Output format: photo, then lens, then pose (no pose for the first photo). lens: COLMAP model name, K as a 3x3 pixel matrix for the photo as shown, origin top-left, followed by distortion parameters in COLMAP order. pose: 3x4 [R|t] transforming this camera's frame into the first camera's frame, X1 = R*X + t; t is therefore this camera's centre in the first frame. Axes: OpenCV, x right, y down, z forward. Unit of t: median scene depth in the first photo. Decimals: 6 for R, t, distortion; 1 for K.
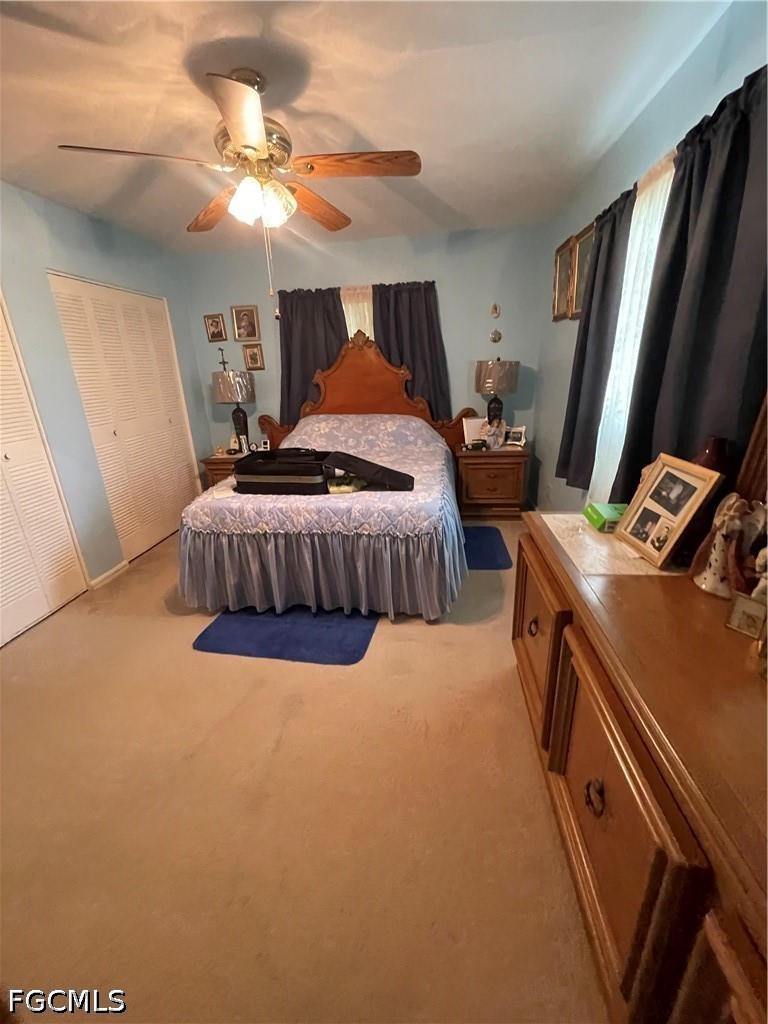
lens RADIAL K [[417.0, 0, 385.0], [0, 417.0, 510.2], [0, 0, 1]] dist [-0.003227, 0.001333]
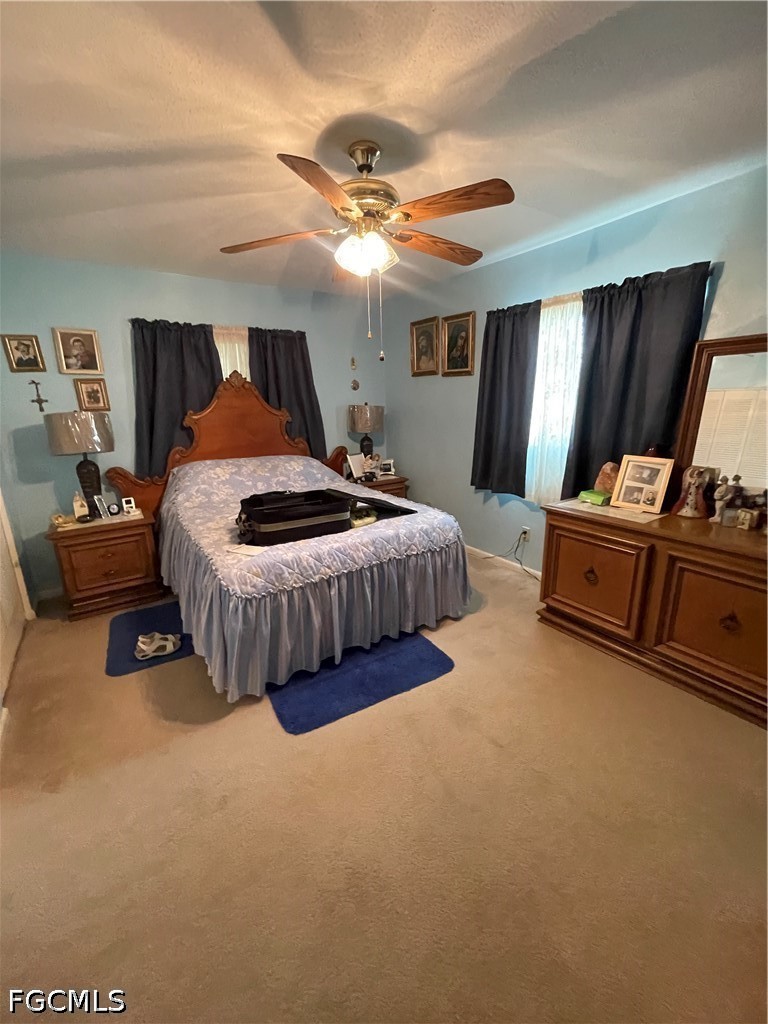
lens RADIAL K [[417.0, 0, 384.2], [0, 417.0, 510.4], [0, 0, 1]] dist [-0.003227, 0.001333]
pose [[0.754329, -0.142311, 0.640886, -0.728141], [0.208591, 0.977589, -0.028437, -0.037393], [-0.622477, 0.155134, 0.767109, 0.174462]]
